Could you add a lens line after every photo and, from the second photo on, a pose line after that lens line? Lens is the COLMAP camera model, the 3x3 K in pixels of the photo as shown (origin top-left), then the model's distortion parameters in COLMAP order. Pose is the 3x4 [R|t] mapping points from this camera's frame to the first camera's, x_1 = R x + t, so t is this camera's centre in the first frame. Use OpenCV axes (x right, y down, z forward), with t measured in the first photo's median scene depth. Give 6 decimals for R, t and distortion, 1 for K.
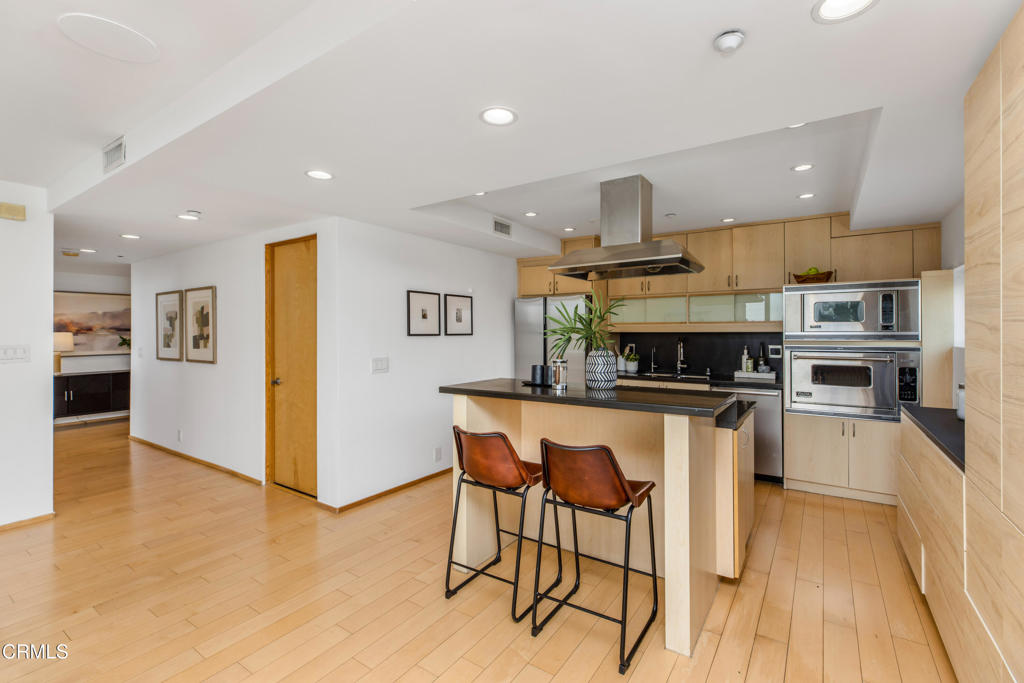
lens RADIAL K [[458.6, 0, 513.1], [0, 458.6, 335.3], [0, 0, 1]] dist [0.002249, 0.000228]
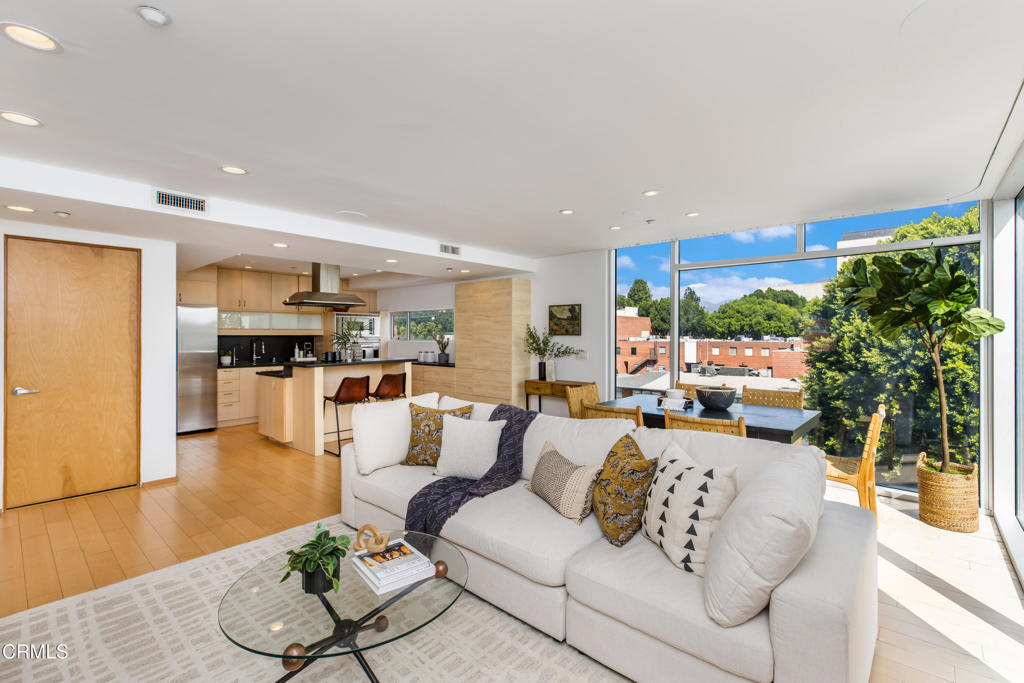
lens RADIAL K [[458.6, 0, 513.1], [0, 458.6, 335.3], [0, 0, 1]] dist [0.002249, 0.000228]
pose [[0.135339, 0.003475, 0.990793, -1.148806], [-0.001465, 0.999993, -0.003307, -0.003410], [-0.990798, -0.001004, 0.135343, -0.054619]]
